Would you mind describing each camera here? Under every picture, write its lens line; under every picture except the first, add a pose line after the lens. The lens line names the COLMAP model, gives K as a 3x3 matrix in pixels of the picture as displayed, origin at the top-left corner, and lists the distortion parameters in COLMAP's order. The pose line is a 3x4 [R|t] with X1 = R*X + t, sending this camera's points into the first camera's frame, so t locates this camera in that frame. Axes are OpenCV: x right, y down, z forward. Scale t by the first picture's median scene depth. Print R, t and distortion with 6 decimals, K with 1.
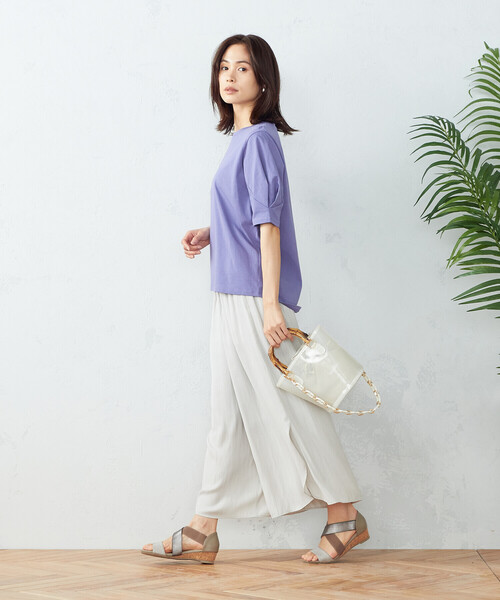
lens RADIAL K [[3260.1, 0, 254.3], [0, 3260.1, 297.7], [0, 0, 1]] dist [0.688237, 0.000000]
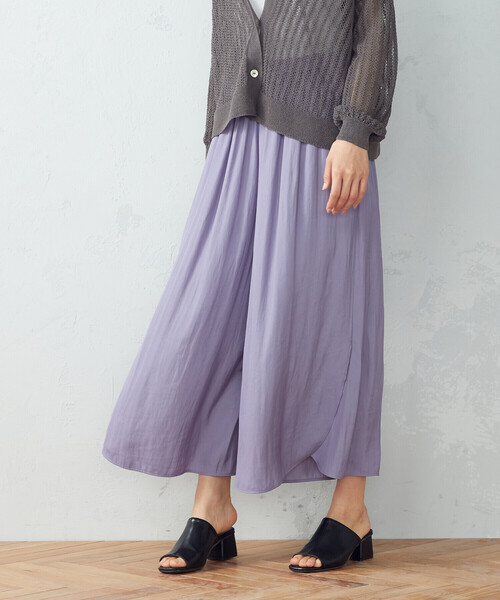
lens RADIAL K [[2563.0, 0, 232.6], [0, 2563.0, 314.3], [0, 0, 1]] dist [0.161547, 0.000000]
pose [[0.999957, -0.005576, 0.007475, -0.014234], [0.005255, 0.999091, 0.042314, 0.009663], [-0.007704, -0.042273, 0.999076, 0.486812]]
